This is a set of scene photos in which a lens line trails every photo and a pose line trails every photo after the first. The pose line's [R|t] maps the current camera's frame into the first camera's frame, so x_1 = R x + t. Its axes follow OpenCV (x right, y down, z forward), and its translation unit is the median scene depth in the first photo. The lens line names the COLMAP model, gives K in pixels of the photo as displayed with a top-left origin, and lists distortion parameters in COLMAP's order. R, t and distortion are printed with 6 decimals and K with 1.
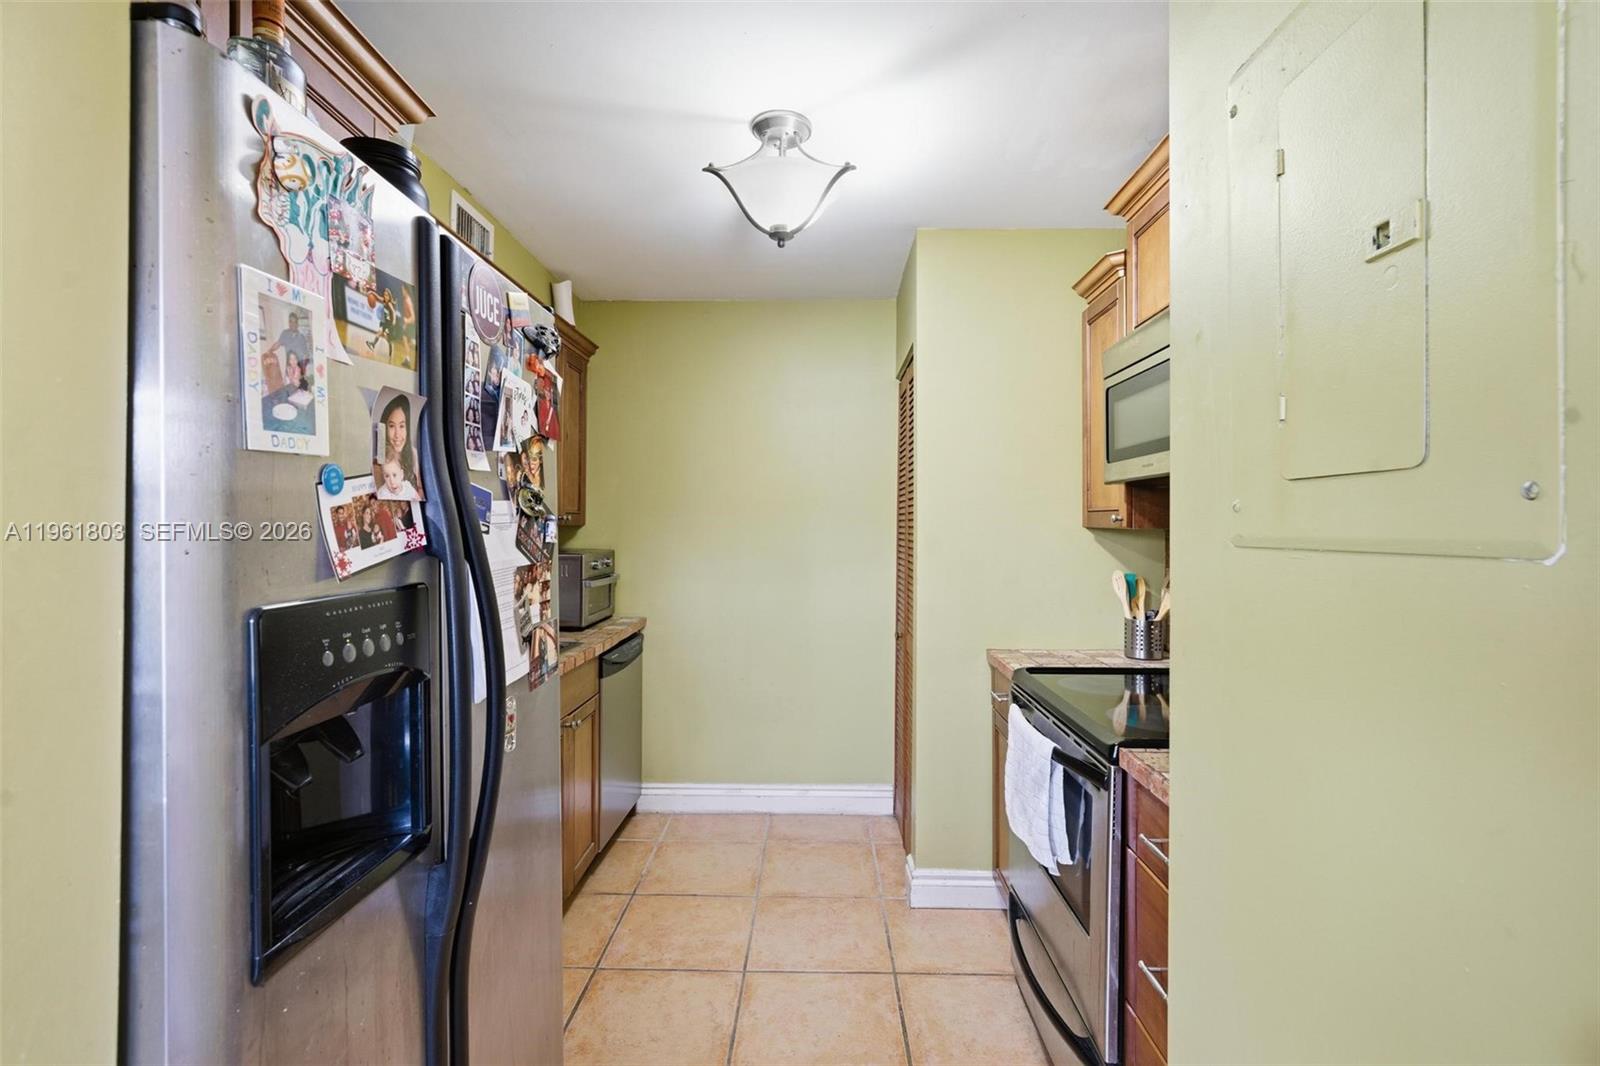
lens RADIAL K [[737.0, 0, 801.3], [0, 737.0, 530.3], [0, 0, 1]] dist [0.002774, 0.000565]
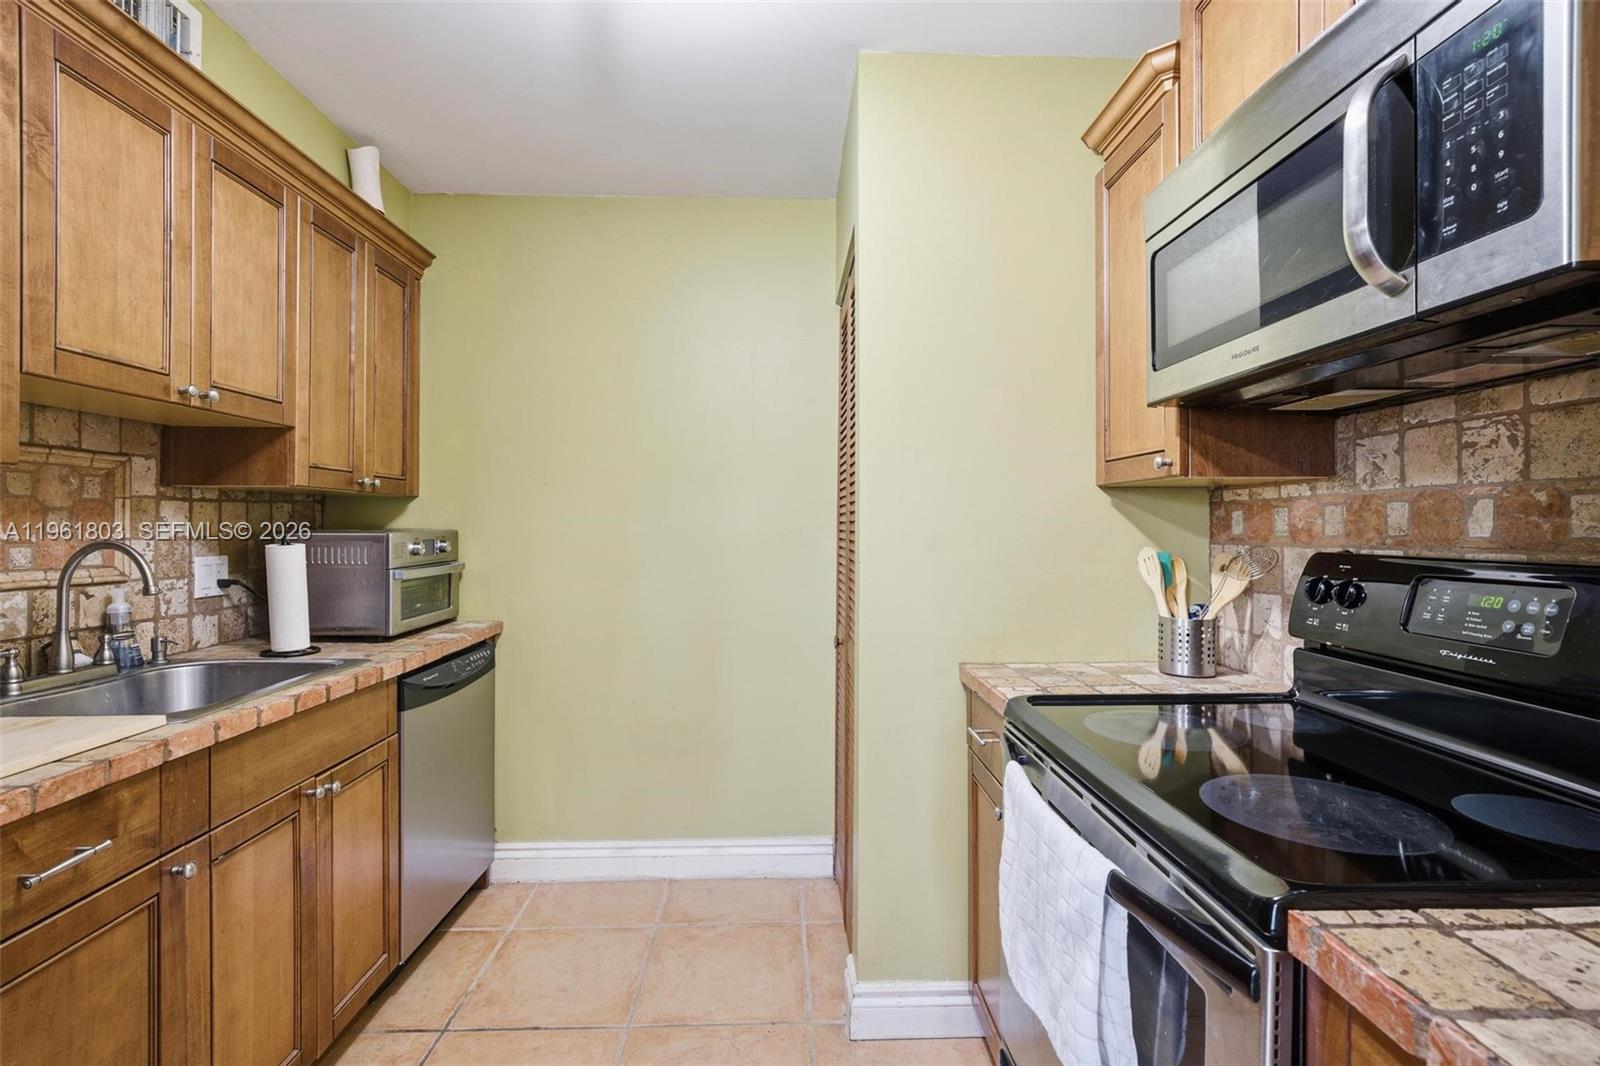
lens RADIAL K [[737.0, 0, 799.0], [0, 737.0, 530.9], [0, 0, 1]] dist [0.002774, 0.000565]
pose [[0.998412, -0.001454, 0.056314, 0.060194], [0.001446, 0.999999, 0.000182, 0.035468], [-0.056314, -0.000101, 0.998413, 0.305655]]
